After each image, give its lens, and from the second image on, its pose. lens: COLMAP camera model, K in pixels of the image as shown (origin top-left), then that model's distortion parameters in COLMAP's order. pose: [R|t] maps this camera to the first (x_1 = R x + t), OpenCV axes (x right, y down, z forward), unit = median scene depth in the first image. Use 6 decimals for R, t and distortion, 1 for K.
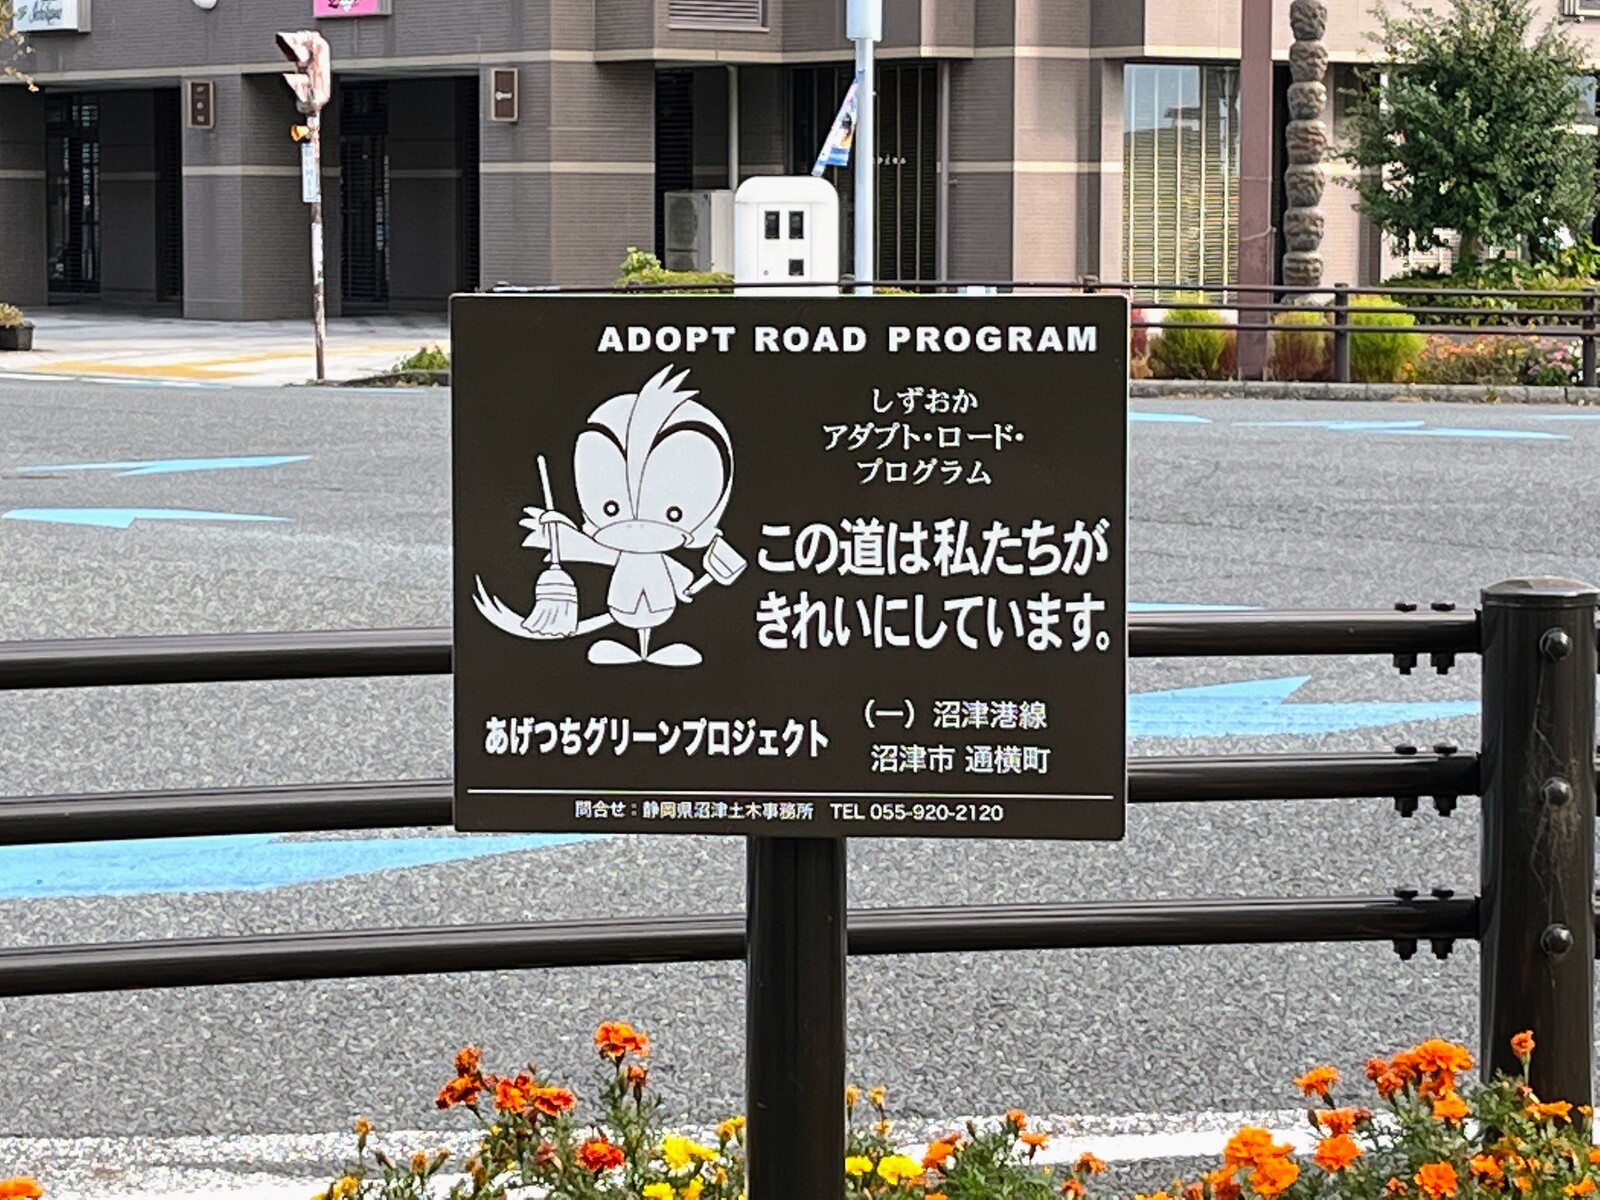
lens RADIAL K [[4676.7, 0, 799.3], [0, 4676.7, 600.8], [0, 0, 1]] dist [-0.028495, 0.000000]
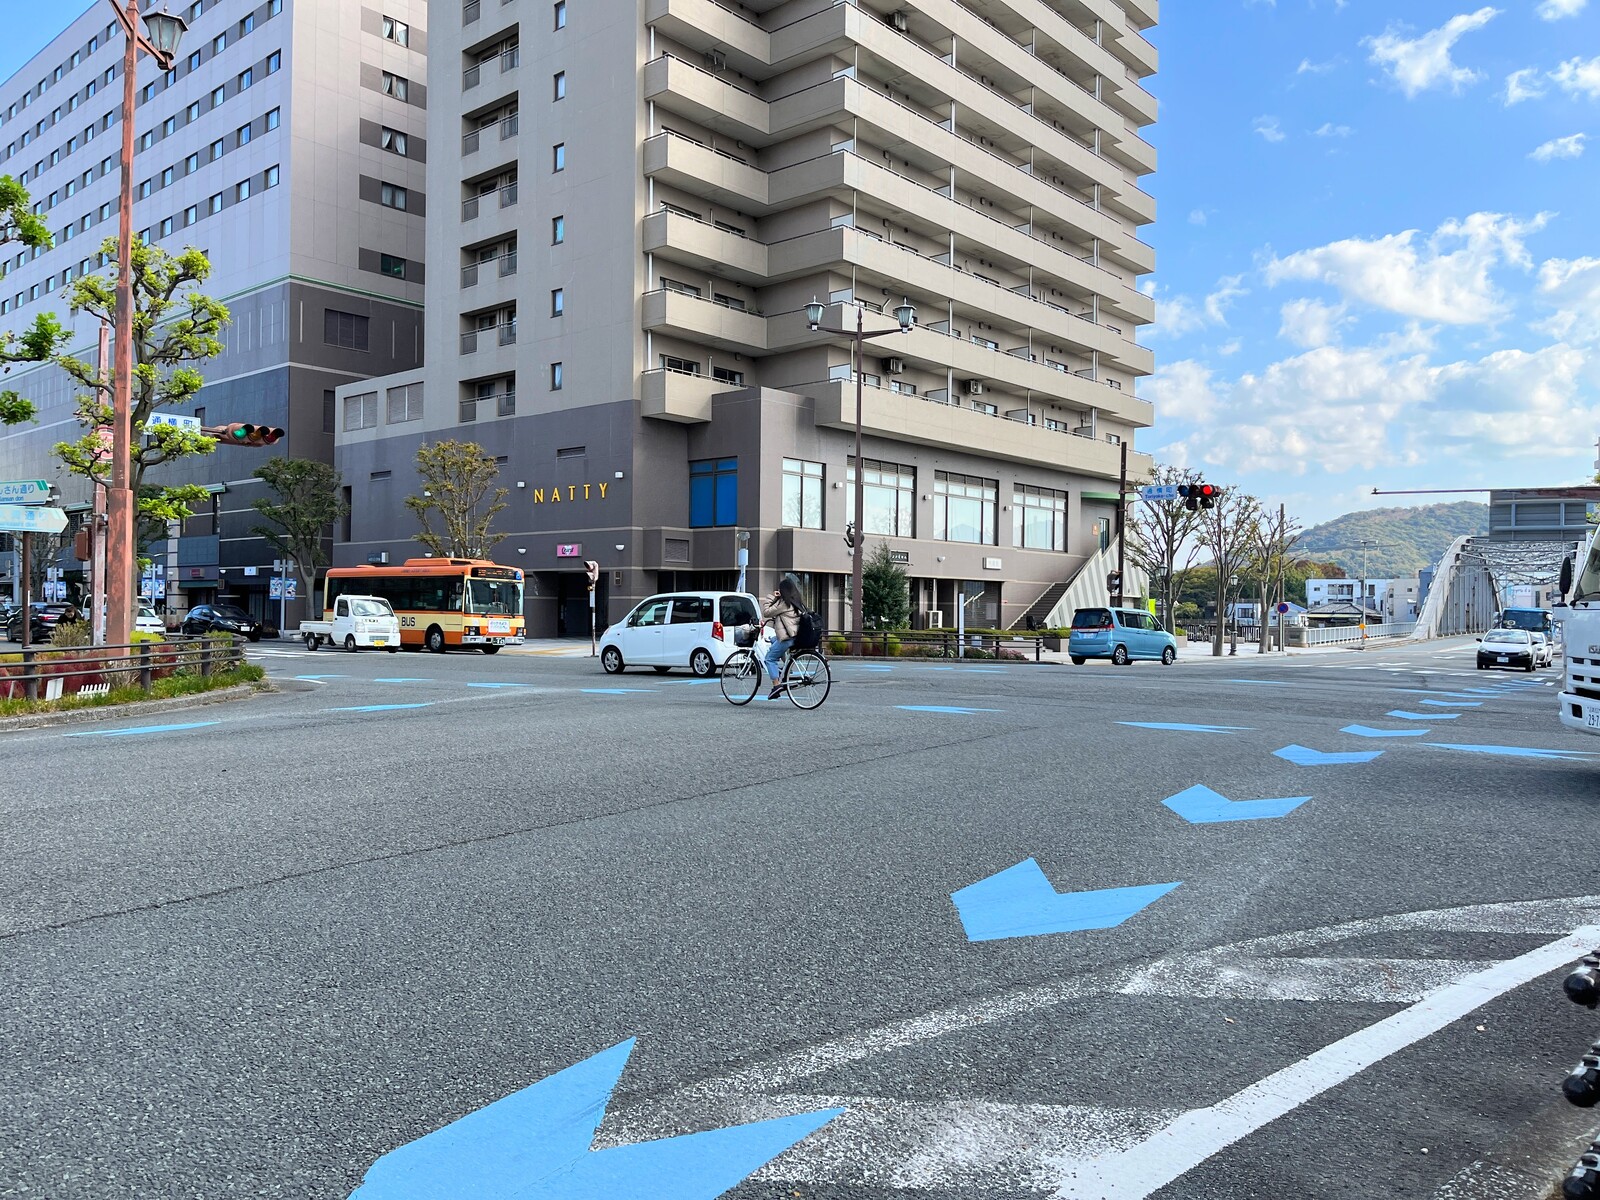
lens RADIAL K [[1208.3, 0, 803.0], [0, 1208.3, 605.0], [0, 0, 1]] dist [0.032931, -0.041073]
pose [[0.980337, 0.009161, 0.197118, -1.651971], [0.007832, 0.996328, -0.085257, -0.057401], [-0.197175, 0.085125, 0.976666, 0.503859]]
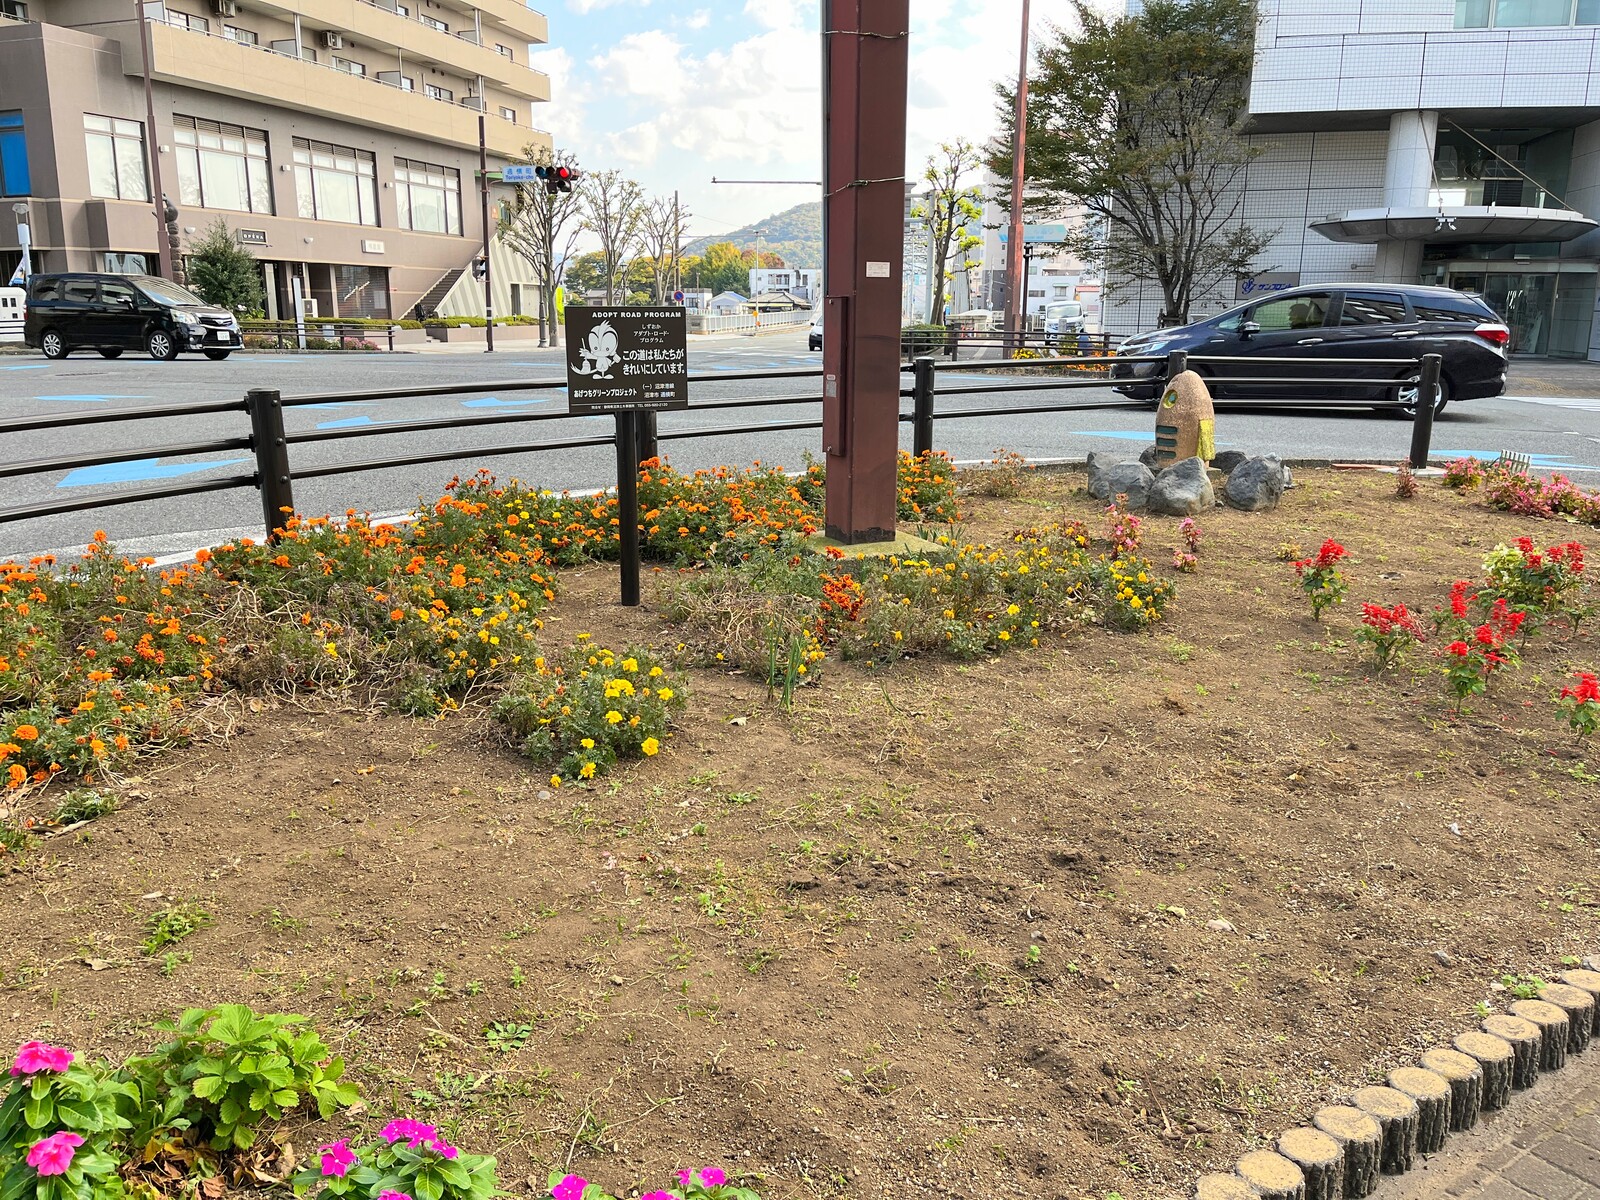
lens RADIAL K [[1208.3, 0, 805.0], [0, 1208.3, 602.7], [0, 0, 1]] dist [0.032931, -0.041073]
pose [[0.815451, -0.135540, 0.562733, -0.645913], [0.044244, 0.983949, 0.172880, 0.036047], [-0.577133, -0.116078, 0.808359, -0.254842]]
